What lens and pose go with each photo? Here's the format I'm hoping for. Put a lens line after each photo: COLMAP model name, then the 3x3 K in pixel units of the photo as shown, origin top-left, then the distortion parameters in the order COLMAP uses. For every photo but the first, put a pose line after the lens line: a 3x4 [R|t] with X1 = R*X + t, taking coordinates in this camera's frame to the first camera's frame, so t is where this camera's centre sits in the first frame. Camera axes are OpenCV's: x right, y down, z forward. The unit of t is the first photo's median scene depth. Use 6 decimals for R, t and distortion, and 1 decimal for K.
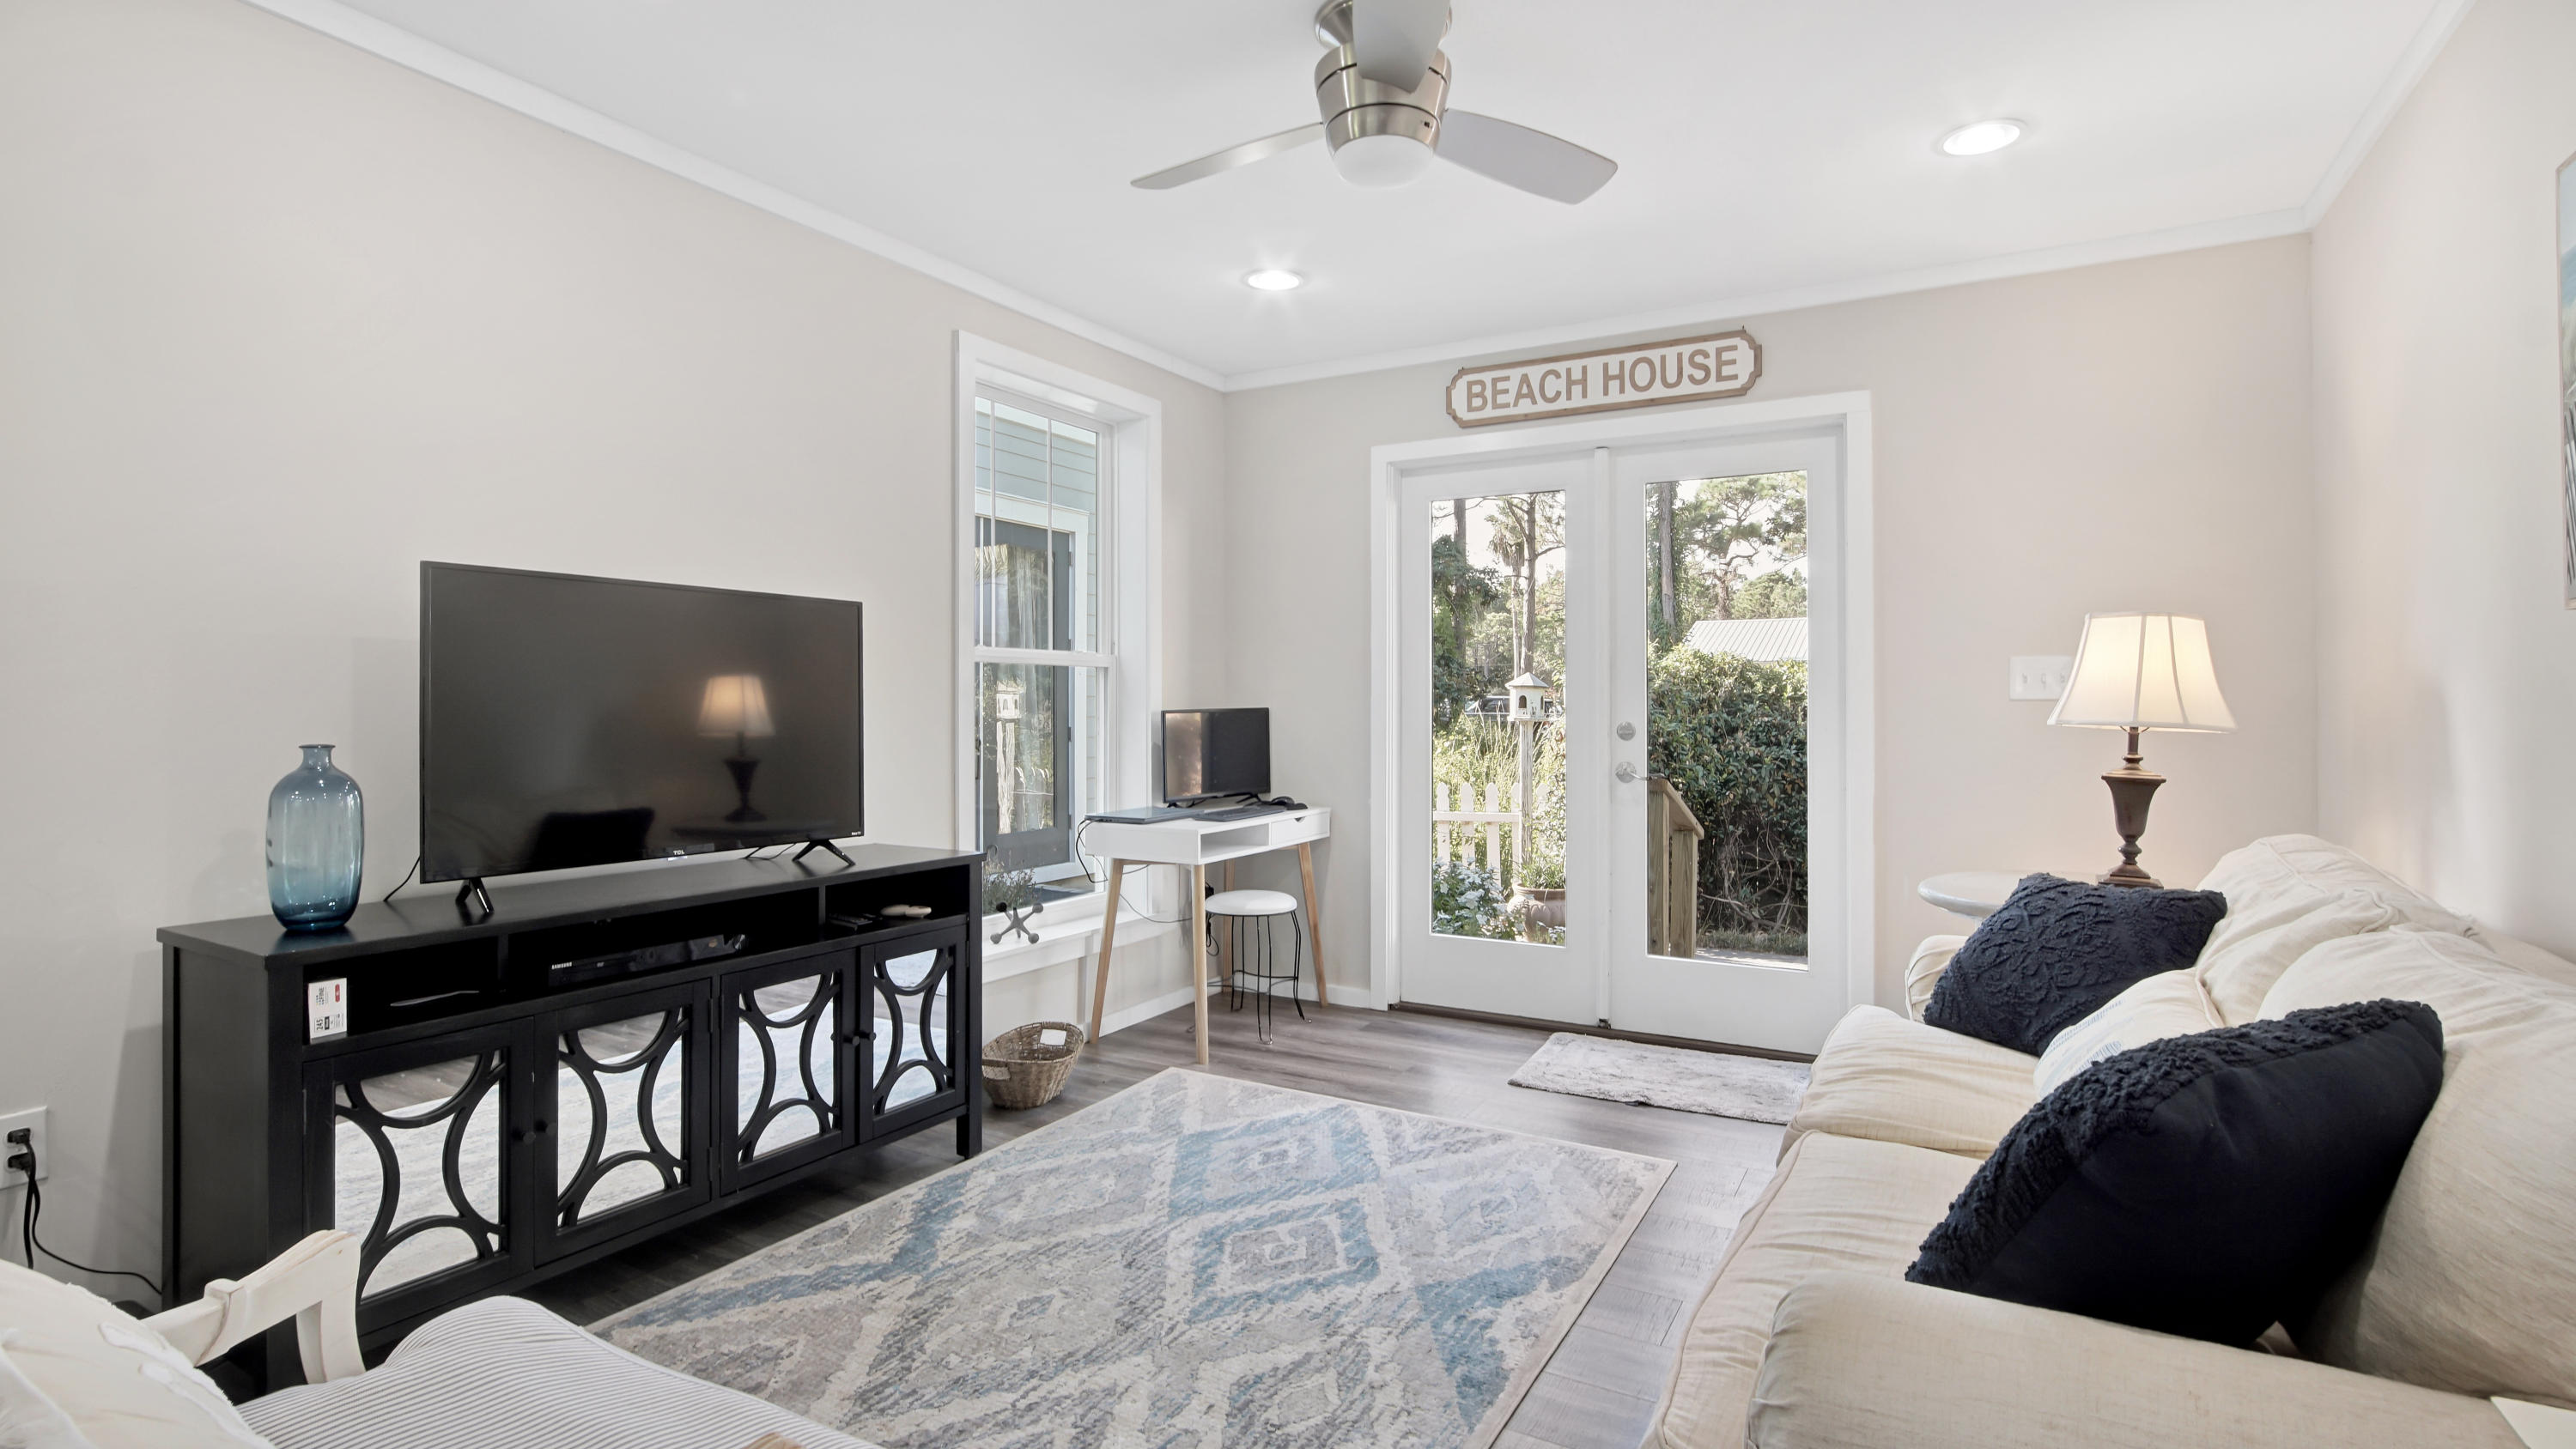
lens RADIAL K [[1184.1, 0, 1278.7], [0, 1184.1, 713.2], [0, 0, 1]] dist [-0.029219, 0.007402]
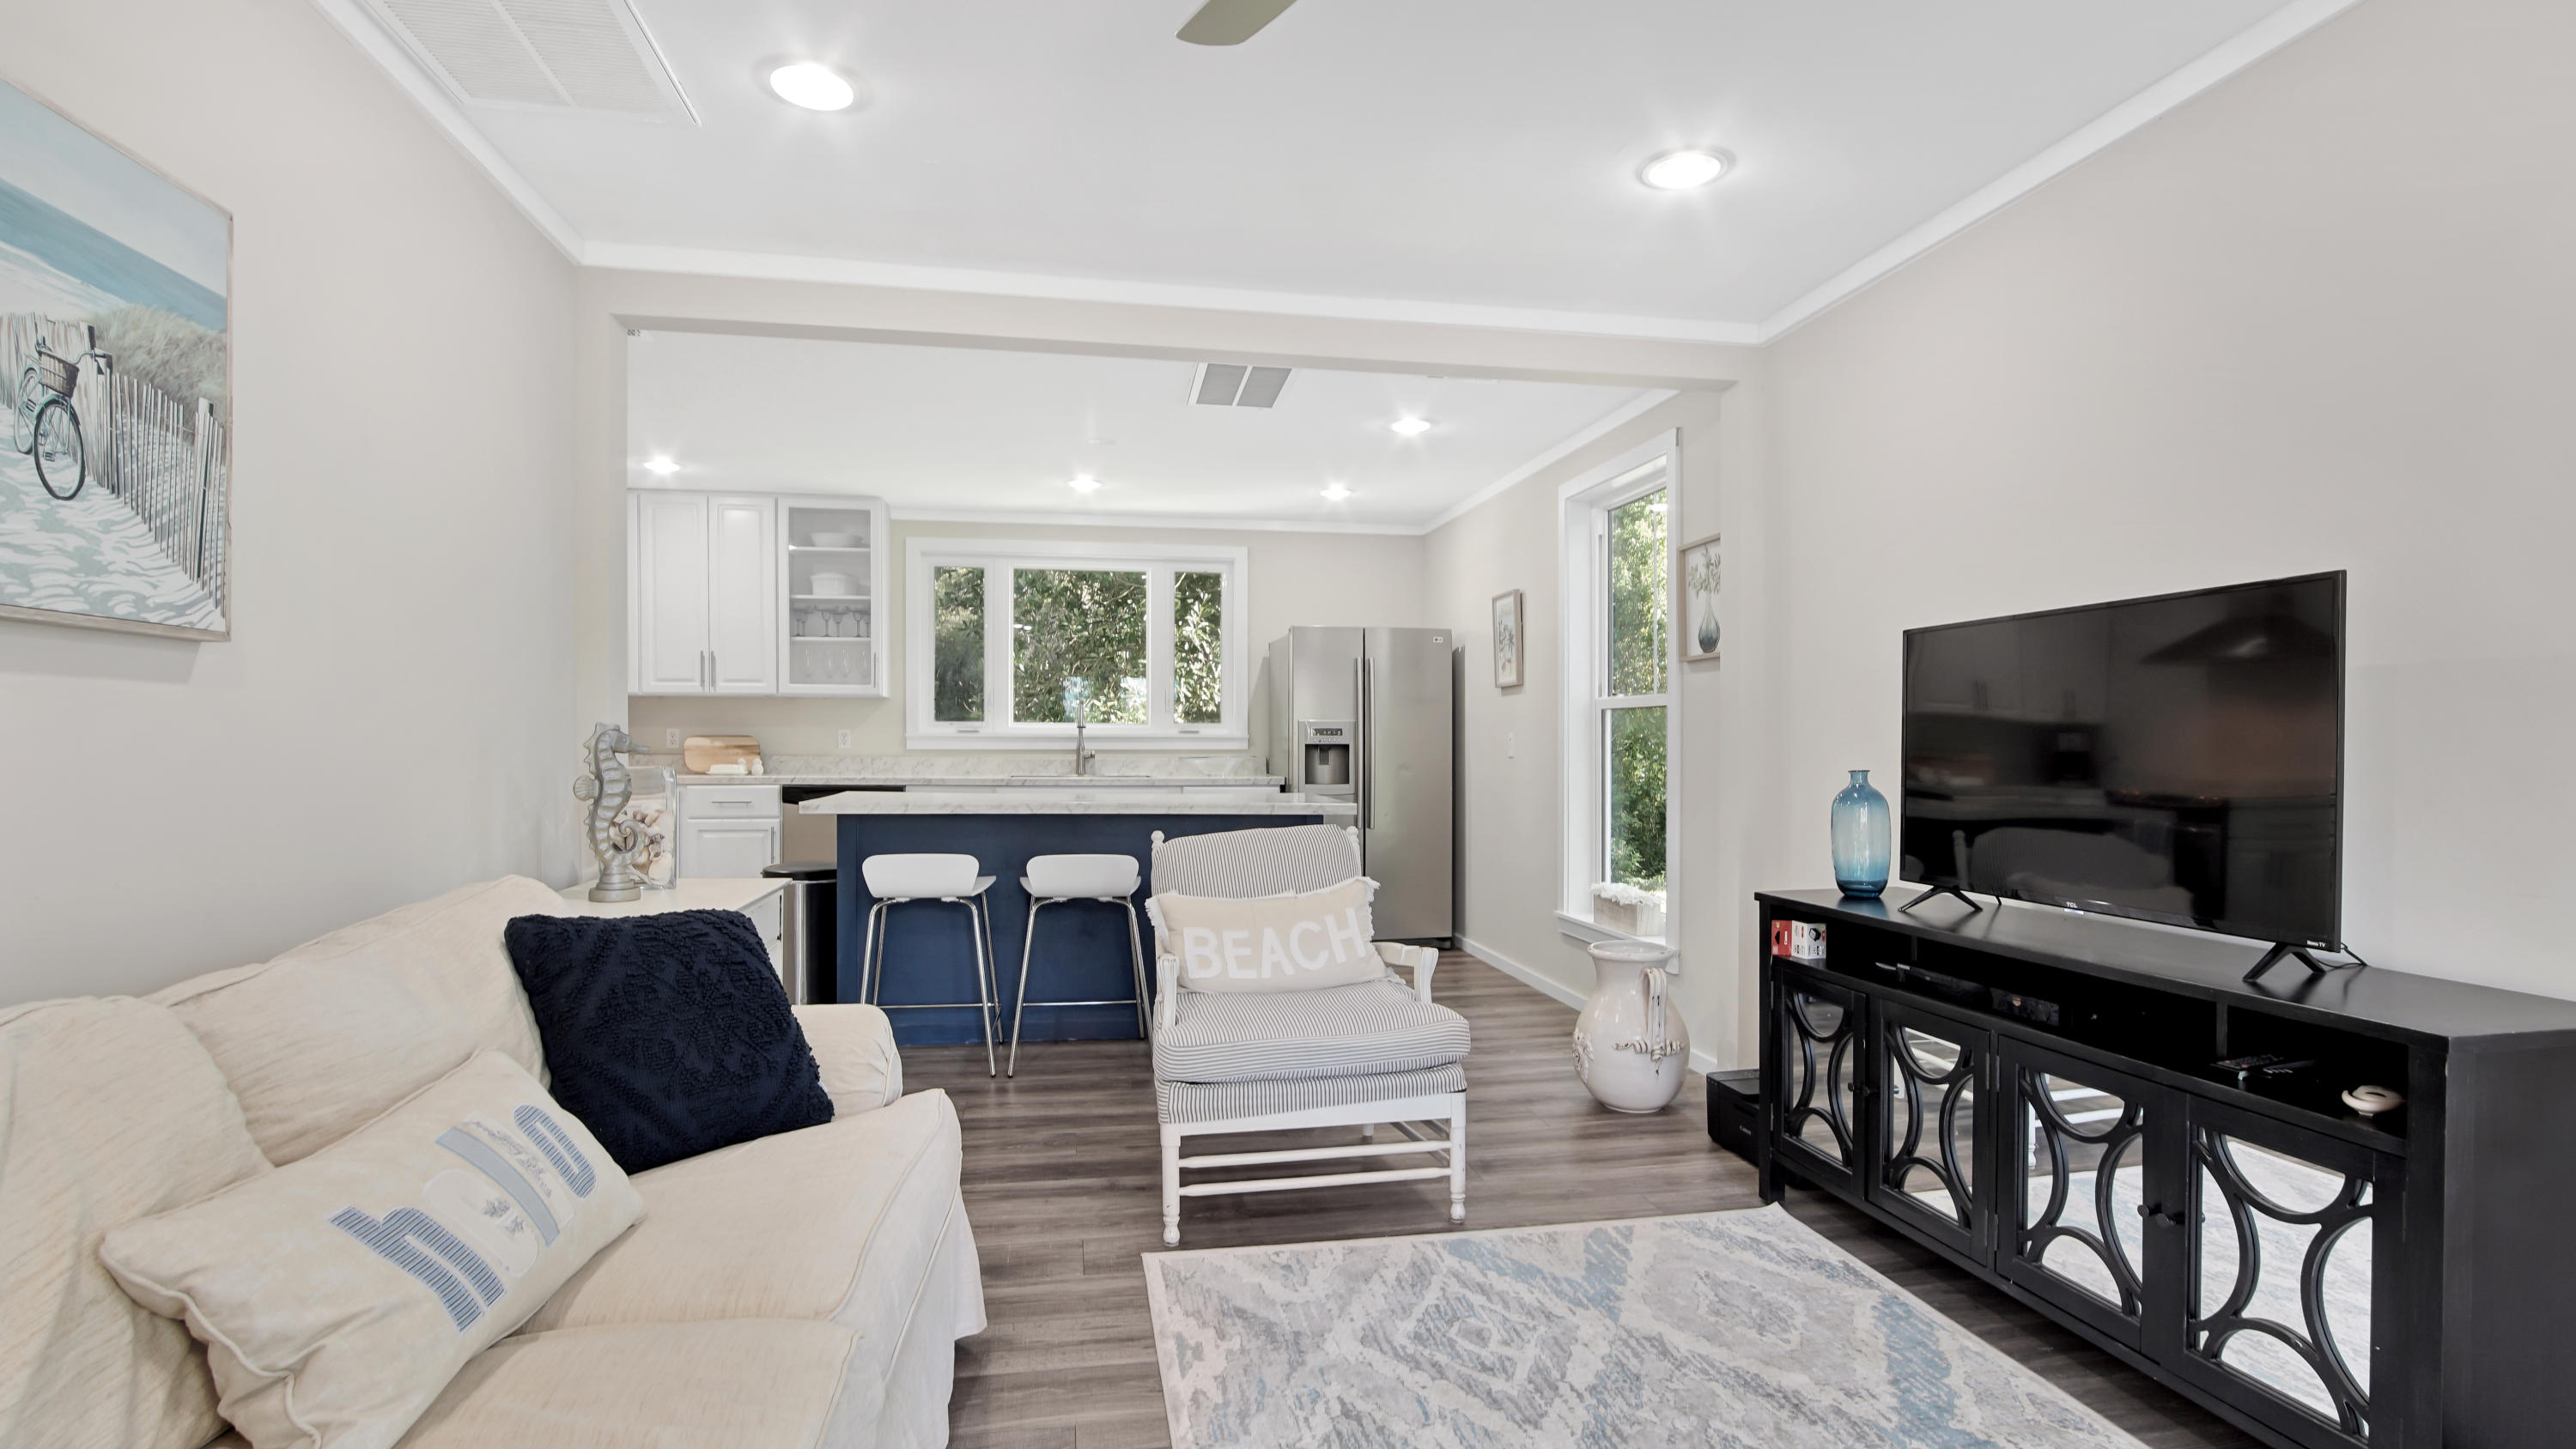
lens RADIAL K [[1184.1, 0, 1275.3], [0, 1184.1, 733.9], [0, 0, 1]] dist [-0.029219, 0.007402]
pose [[-0.755720, 0.002720, -0.654889, 0.589222], [0.004314, 0.999990, -0.000825, -0.017385], [0.654880, -0.003449, -0.755725, 1.389716]]
